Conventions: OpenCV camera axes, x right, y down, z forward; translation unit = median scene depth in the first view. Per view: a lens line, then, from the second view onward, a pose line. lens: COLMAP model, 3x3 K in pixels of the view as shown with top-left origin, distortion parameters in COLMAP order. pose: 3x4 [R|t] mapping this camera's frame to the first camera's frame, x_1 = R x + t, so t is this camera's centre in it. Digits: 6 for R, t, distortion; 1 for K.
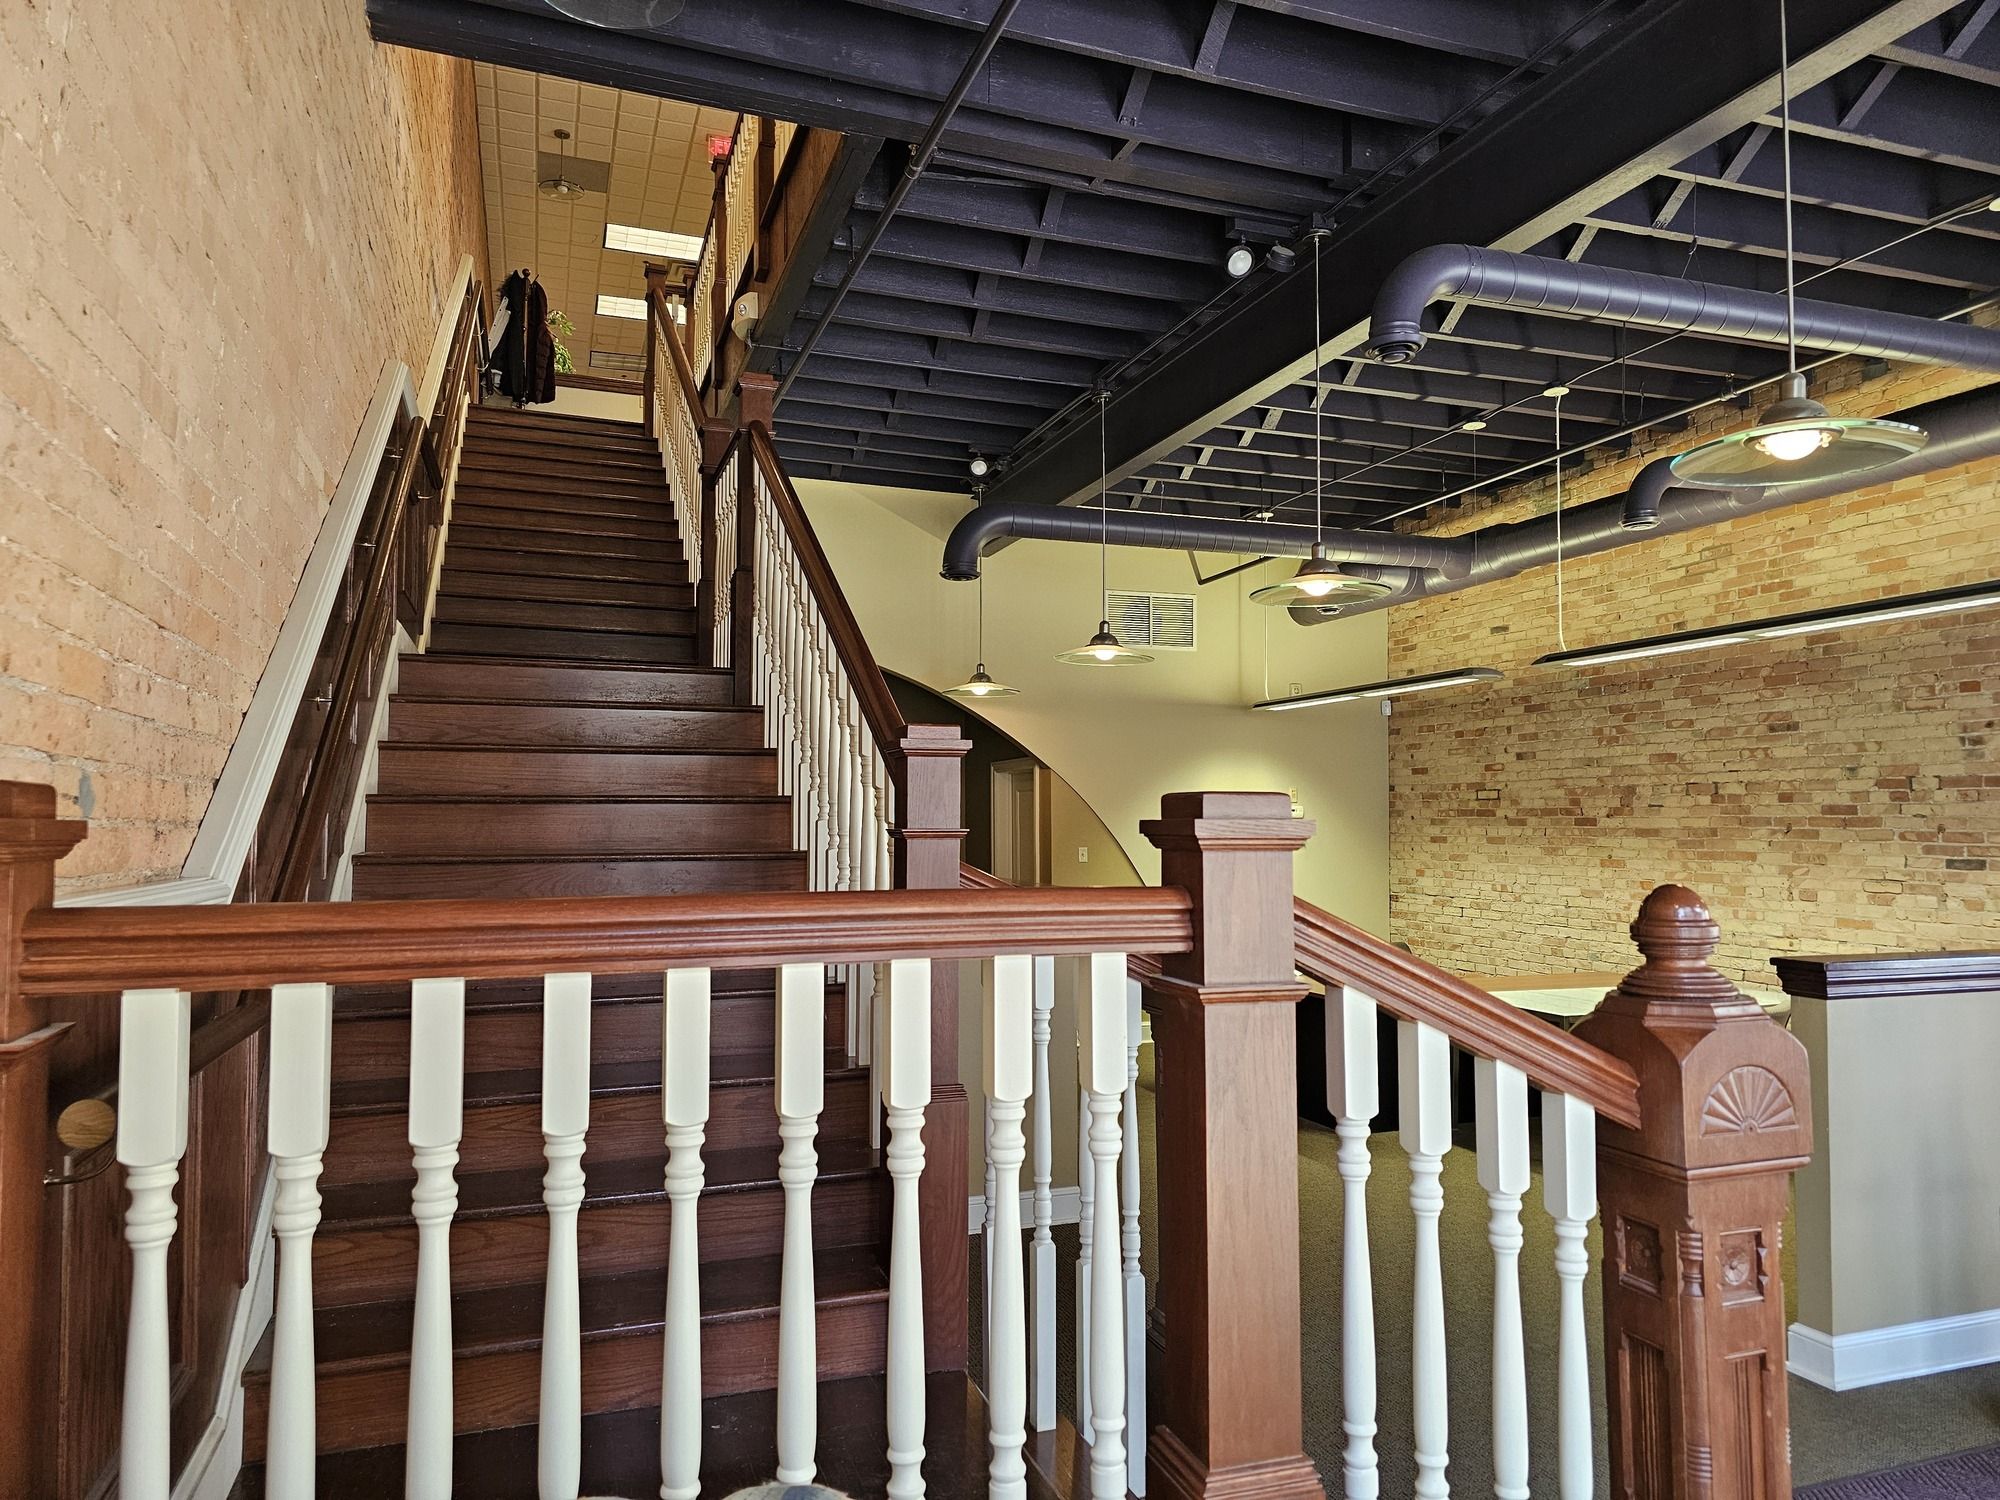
lens RADIAL K [[1322.8, 0, 995.7], [0, 1322.8, 754.5], [0, 0, 1]] dist [0.010787, -0.007236]
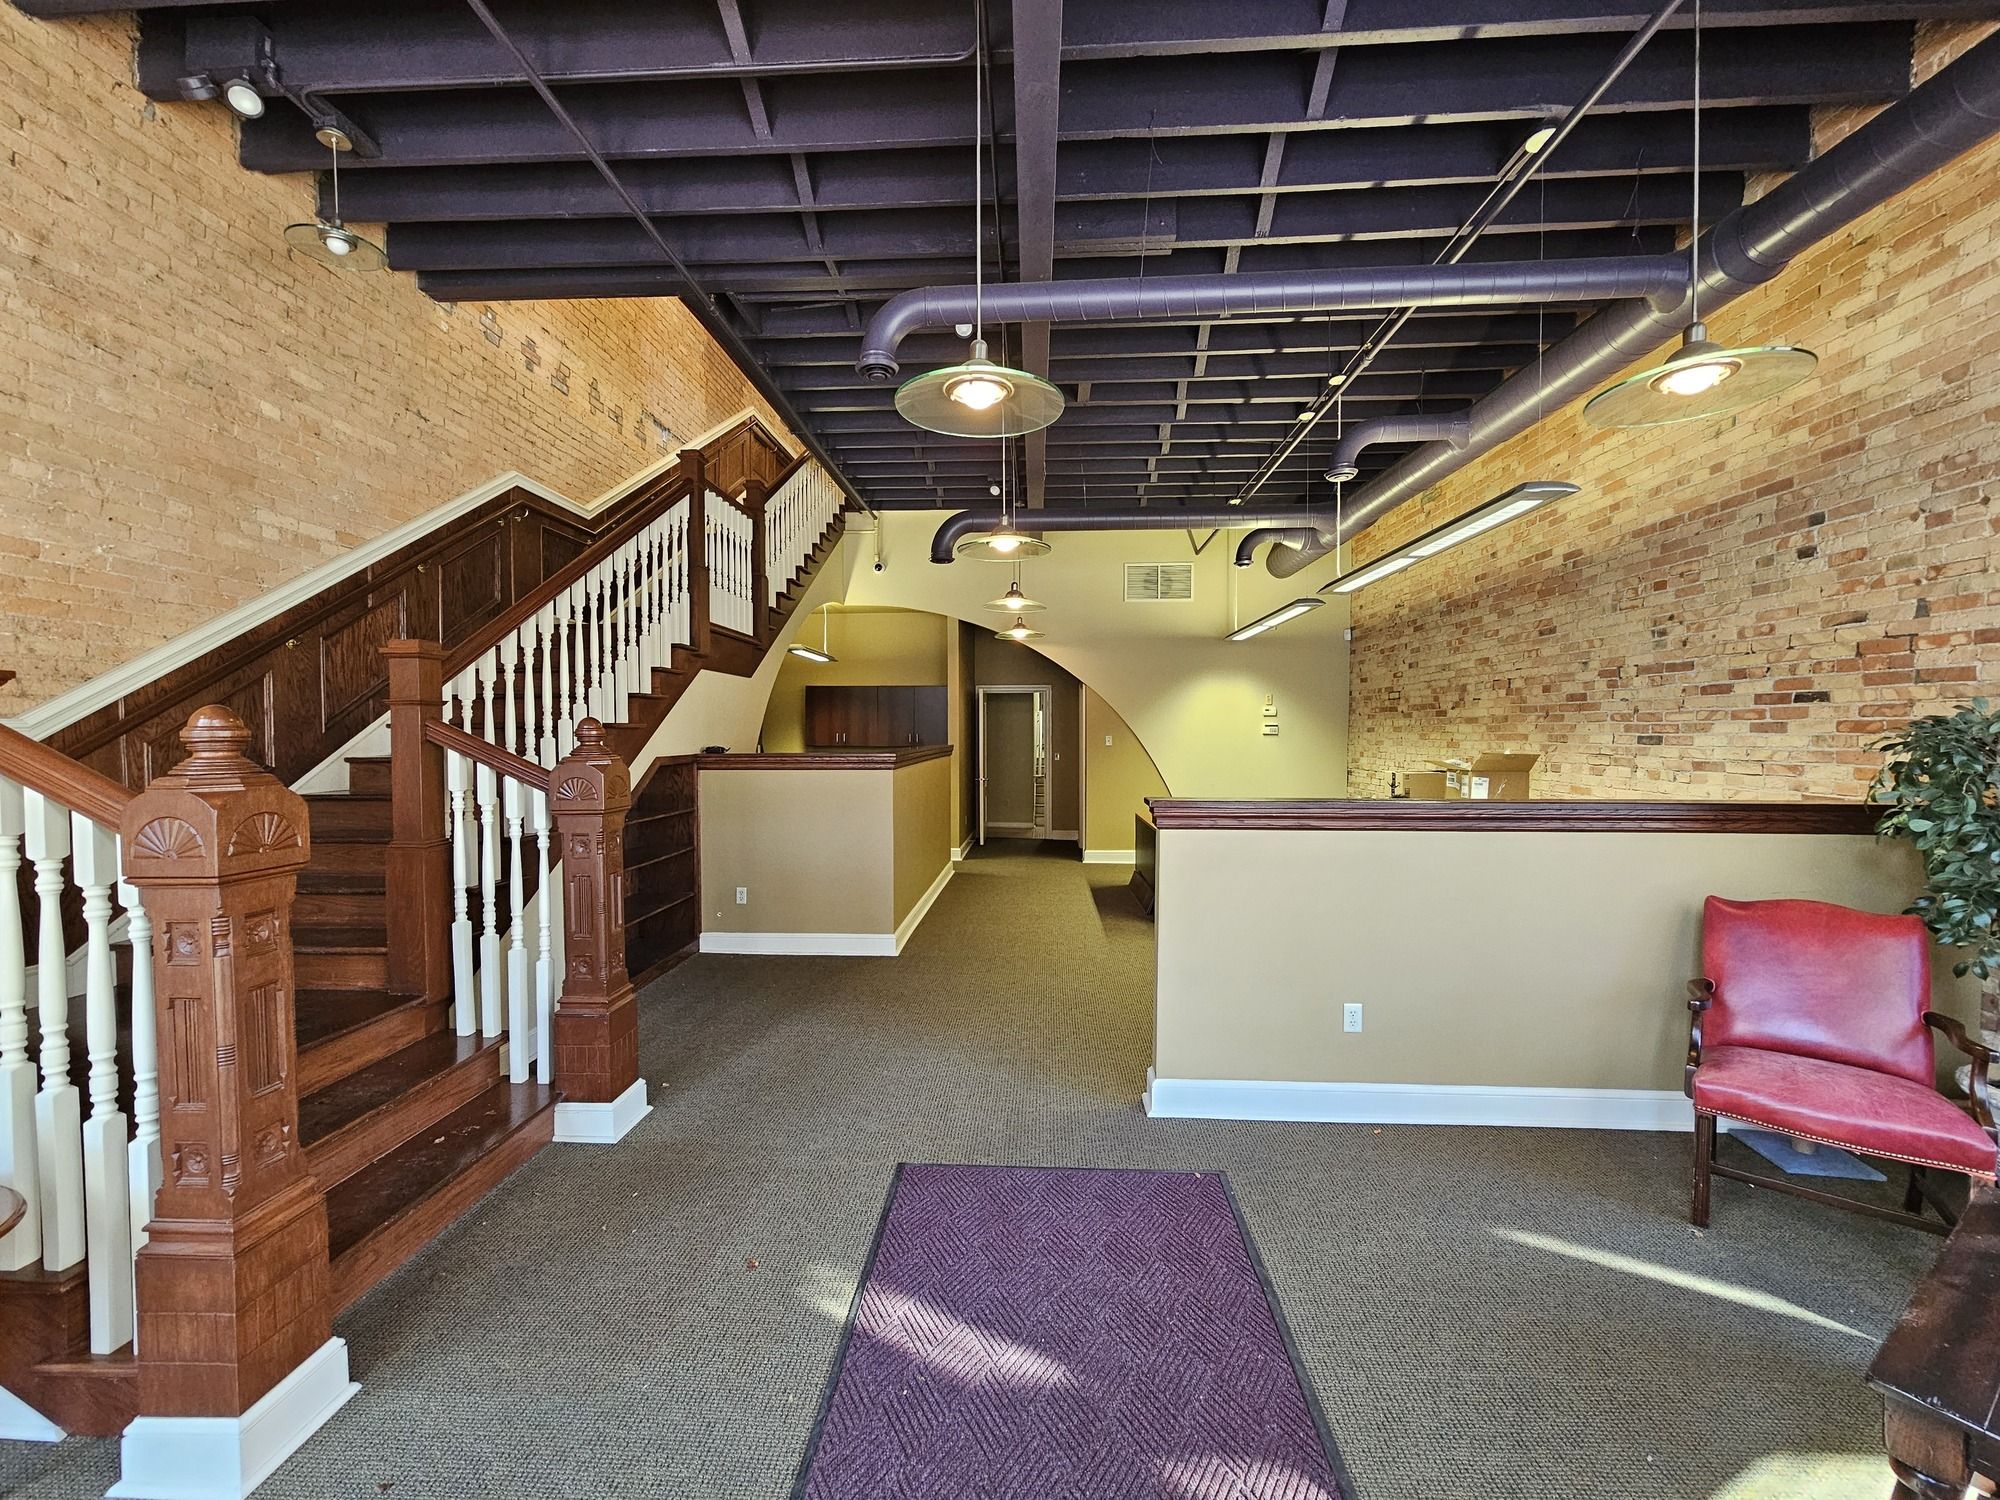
lens RADIAL K [[816.6, 0, 1002.1], [0, 816.6, 745.4], [0, 0, 1]] dist [0.003168, 0.000860]
pose [[0.928265, 0.003362, -0.371906, 0.408254], [0.022114, 0.997691, 0.064215, 0.024889], [0.371263, -0.067833, 0.926047, 0.107576]]
